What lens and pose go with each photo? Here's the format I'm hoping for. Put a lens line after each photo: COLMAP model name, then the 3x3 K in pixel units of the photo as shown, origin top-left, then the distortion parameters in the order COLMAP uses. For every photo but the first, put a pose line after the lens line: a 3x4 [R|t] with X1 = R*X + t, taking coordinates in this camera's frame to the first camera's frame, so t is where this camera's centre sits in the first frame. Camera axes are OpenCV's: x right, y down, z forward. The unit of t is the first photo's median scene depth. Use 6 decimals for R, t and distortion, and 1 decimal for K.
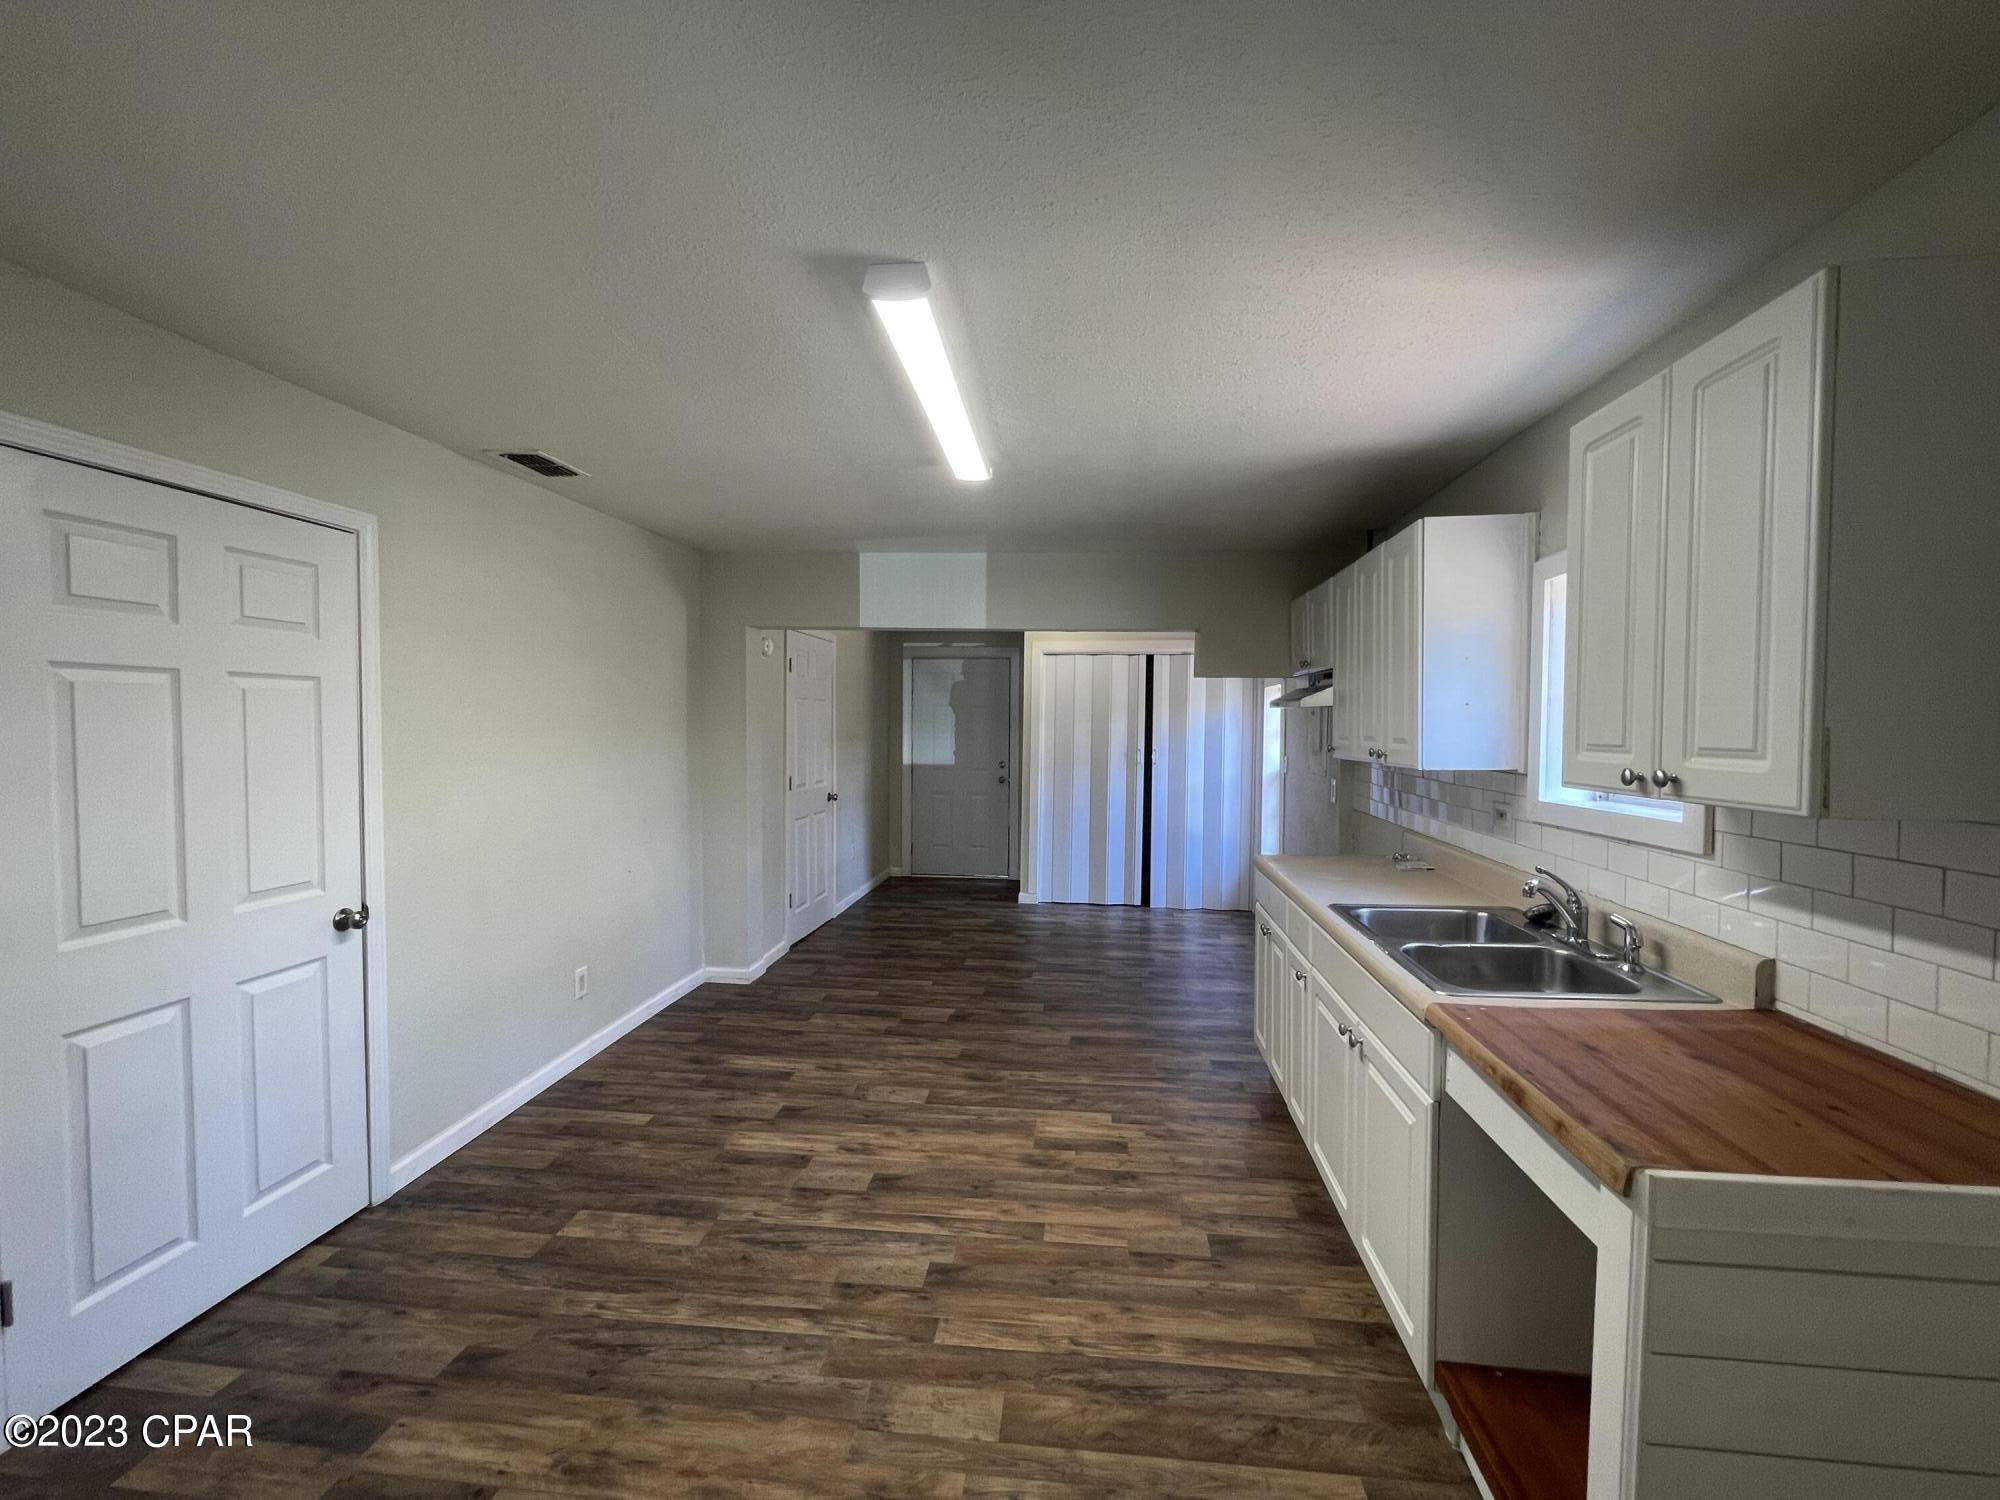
lens RADIAL K [[815.9, 0, 1013.2], [0, 815.9, 748.4], [0, 0, 1]] dist [-0.002538, -0.000251]
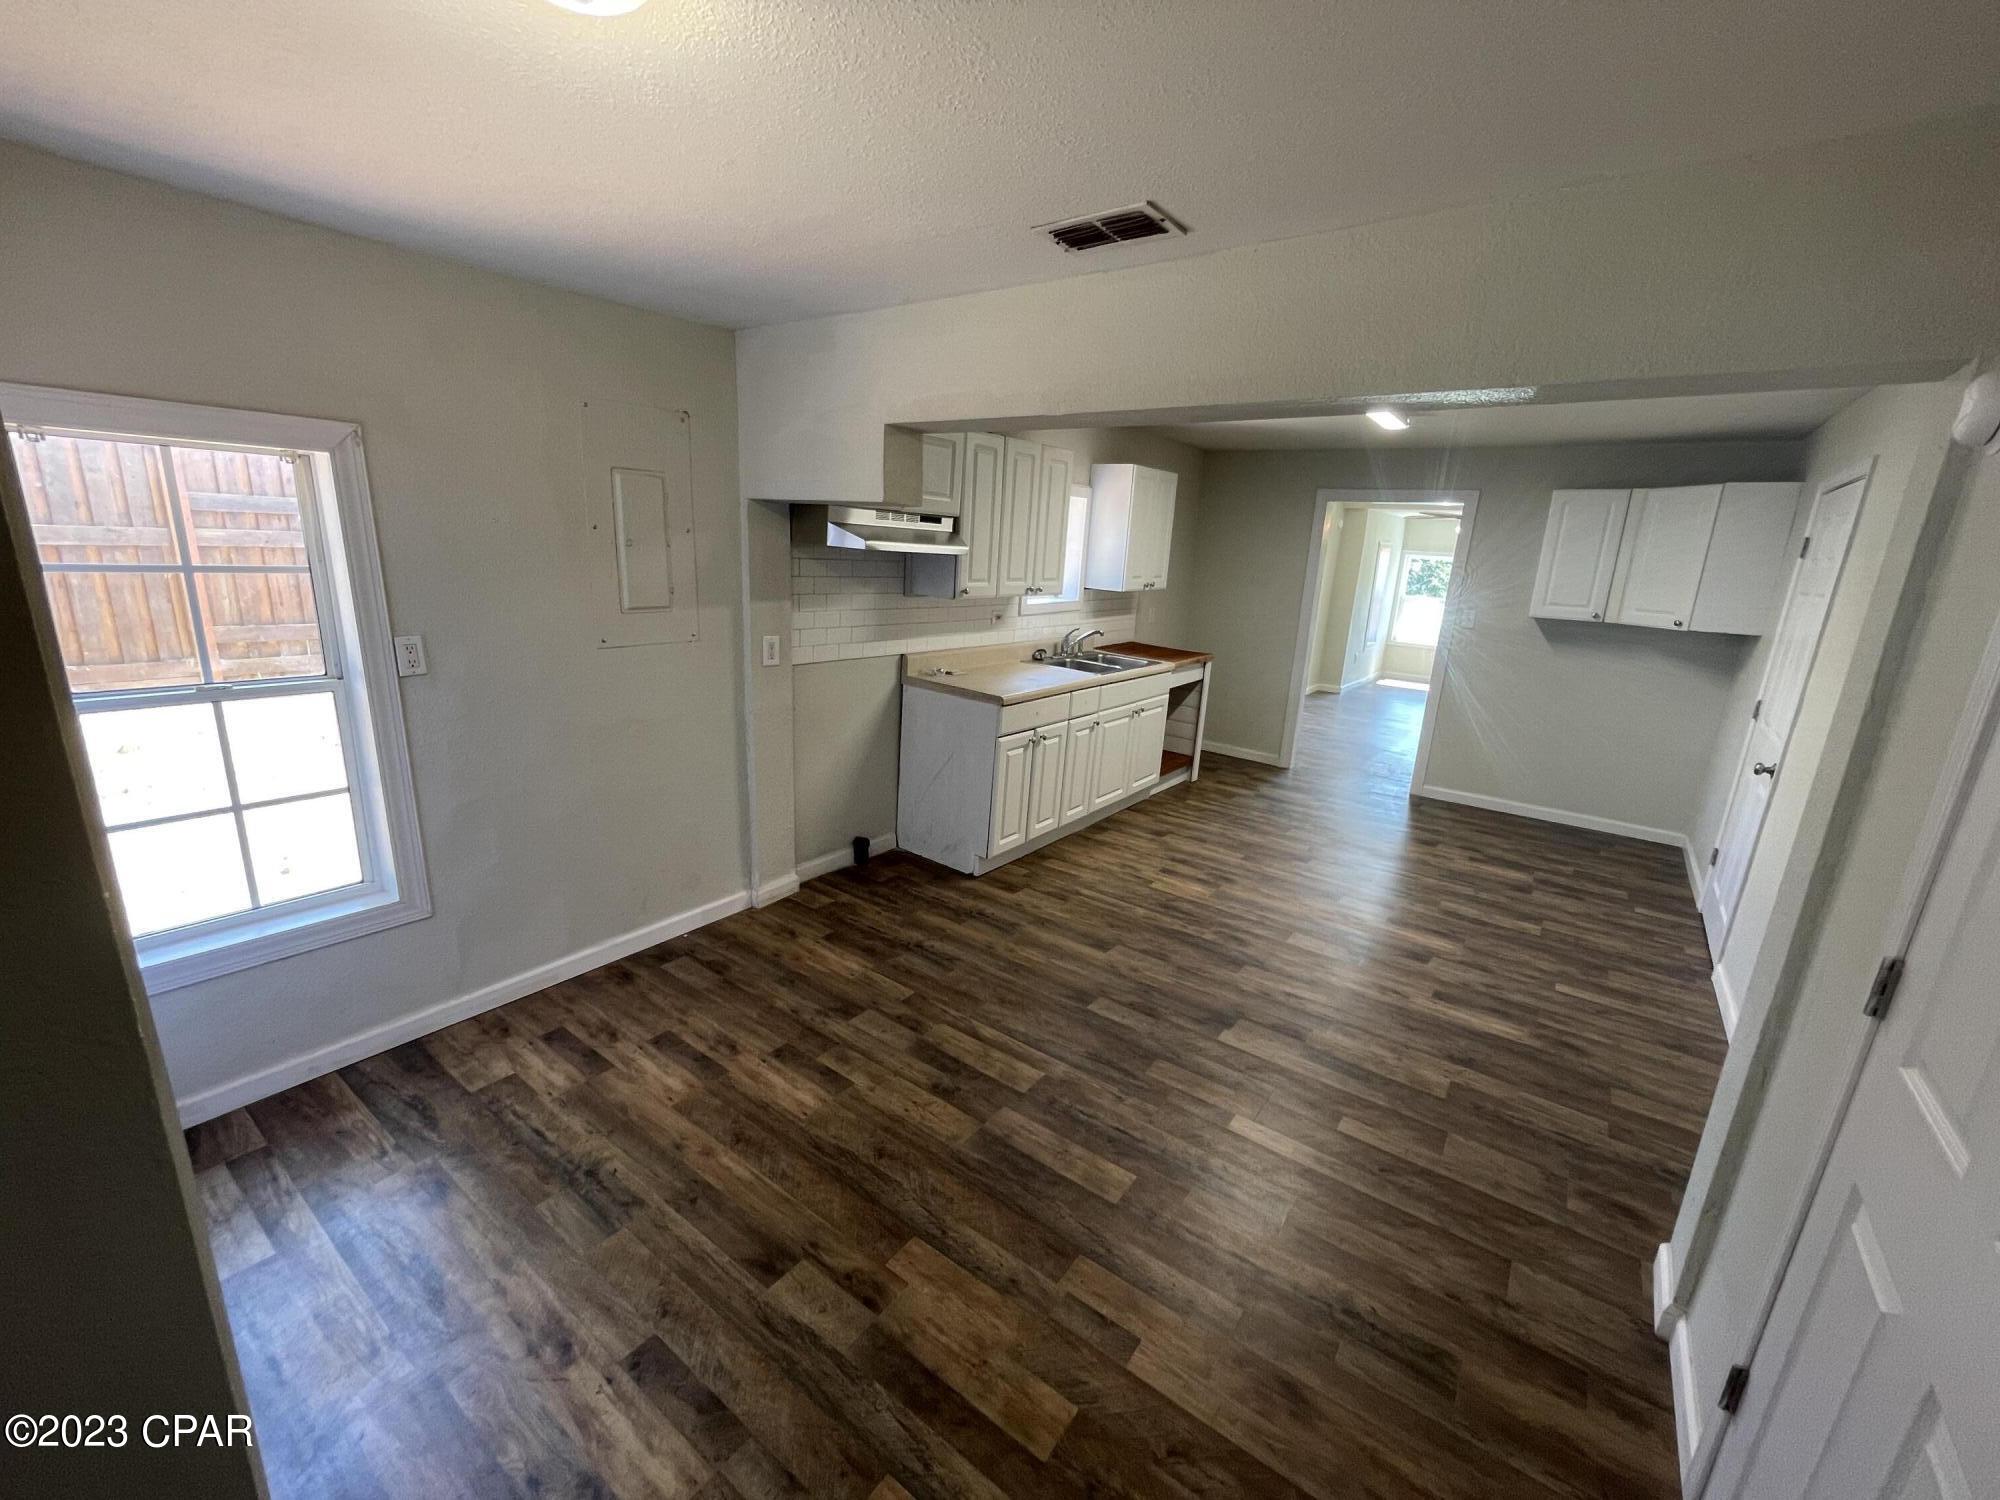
lens RADIAL K [[815.9, 0, 1001.0], [0, 815.9, 747.9], [0, 0, 1]] dist [-0.002538, -0.000251]
pose [[-0.858644, -0.175645, 0.481538, -0.347745], [-0.040846, 0.959914, 0.277302, -0.157204], [-0.510942, 0.218435, -0.831399, 2.789238]]
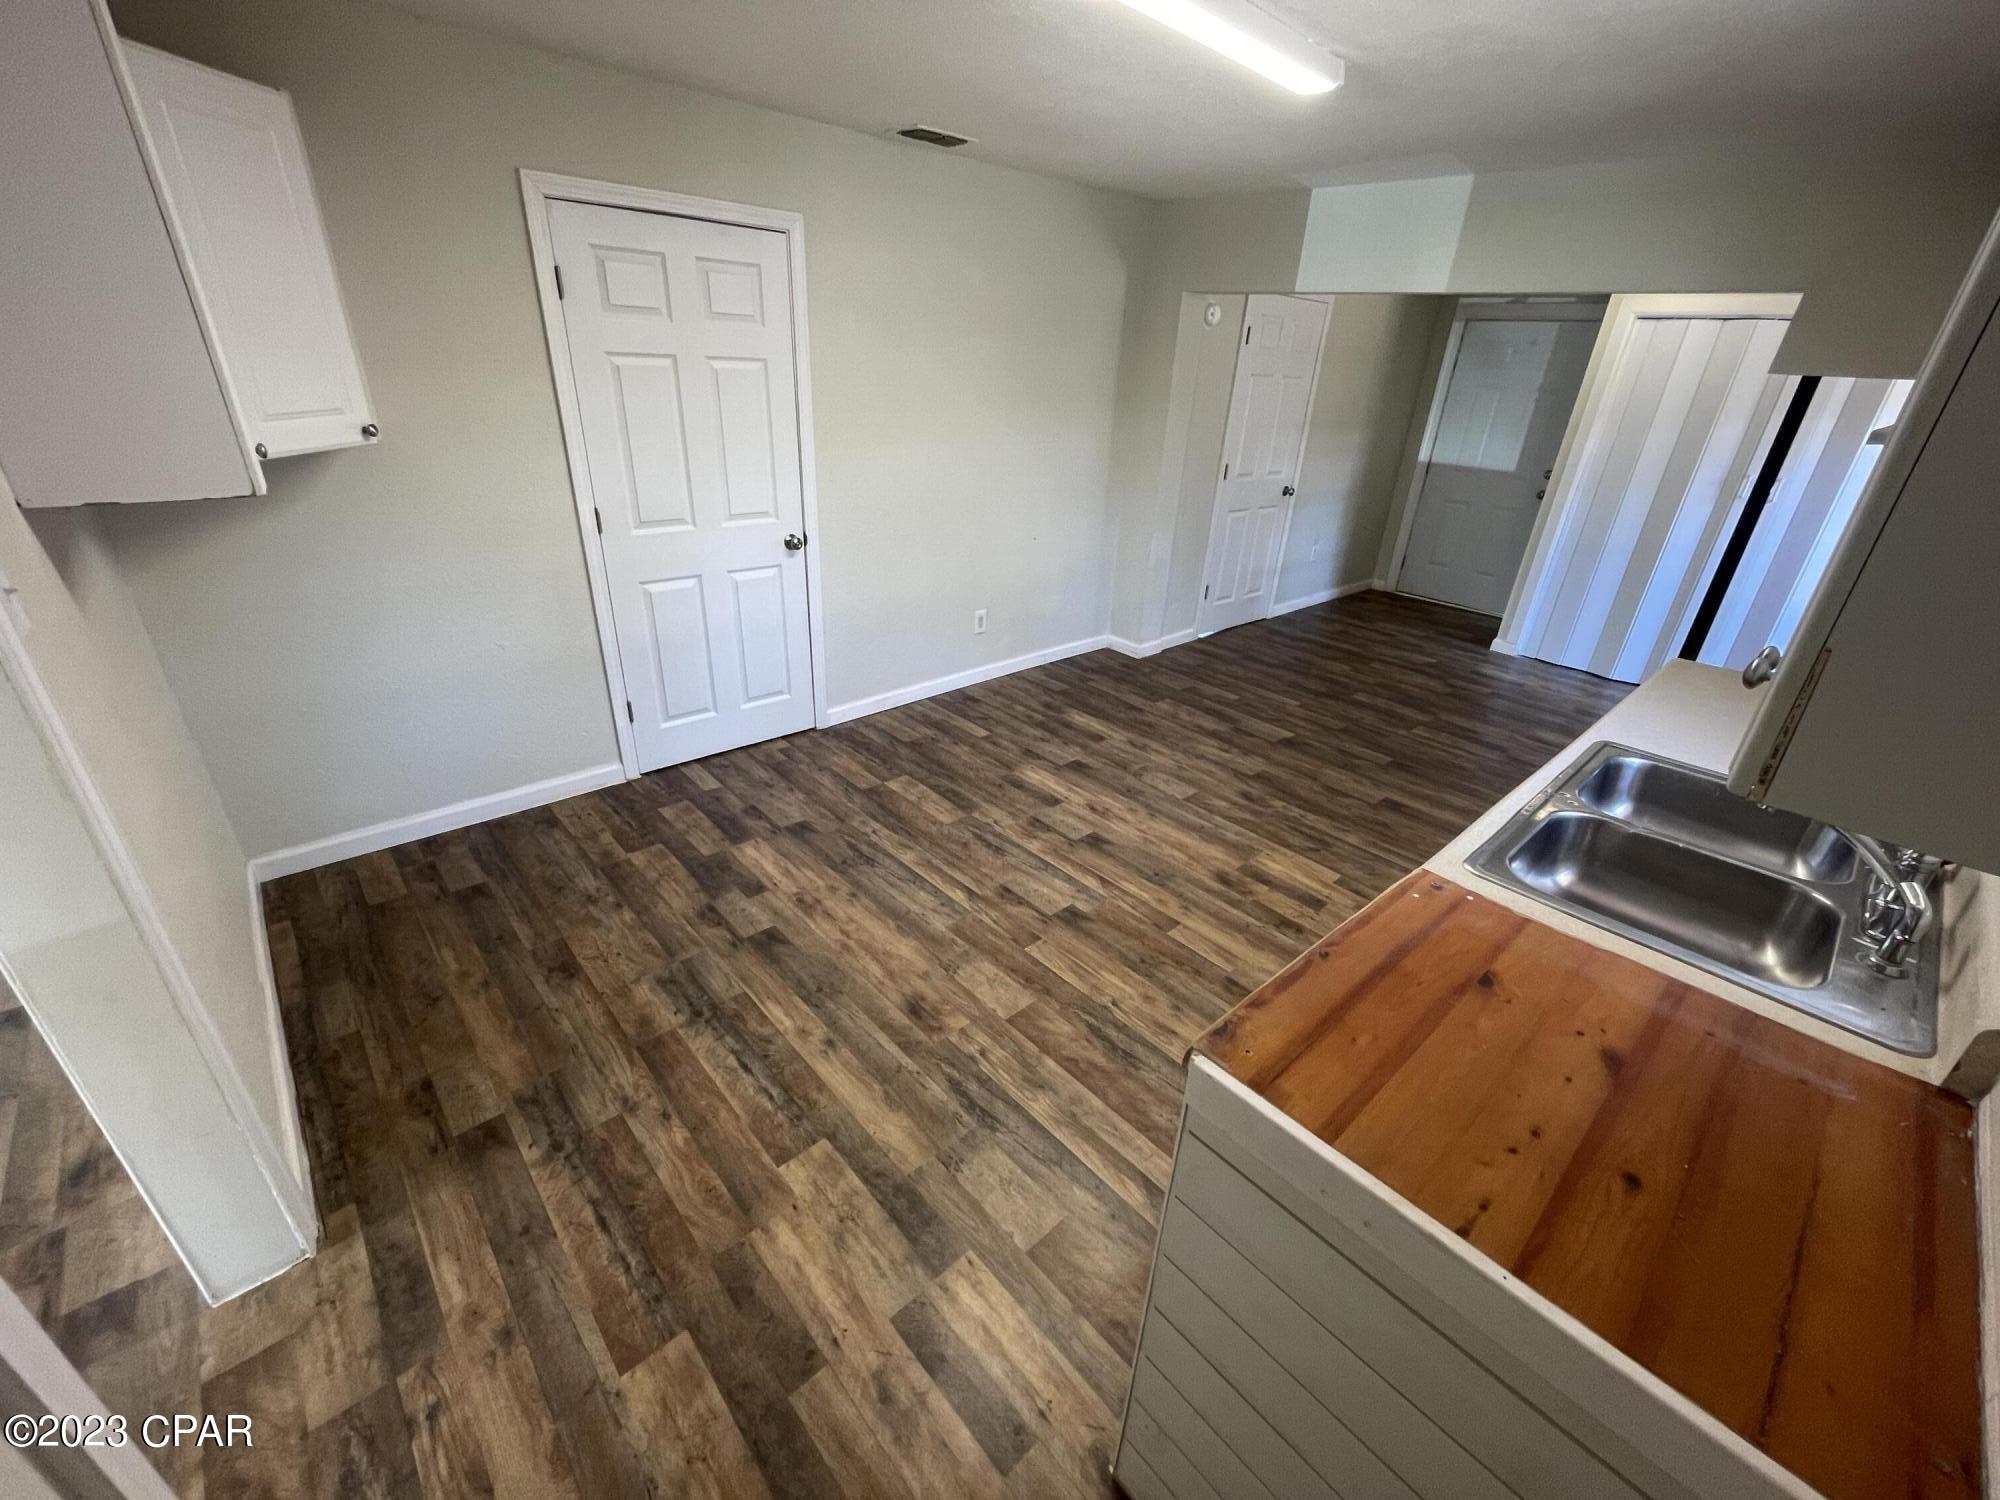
lens RADIAL K [[815.9, 0, 1003.7], [0, 815.9, 754.0], [0, 0, 1]] dist [-0.002538, -0.000251]
pose [[0.744994, 0.317374, -0.586734, 0.440164], [-0.065749, 0.910221, 0.408870, -0.066605], [0.663823, -0.266029, 0.698976, 0.124191]]
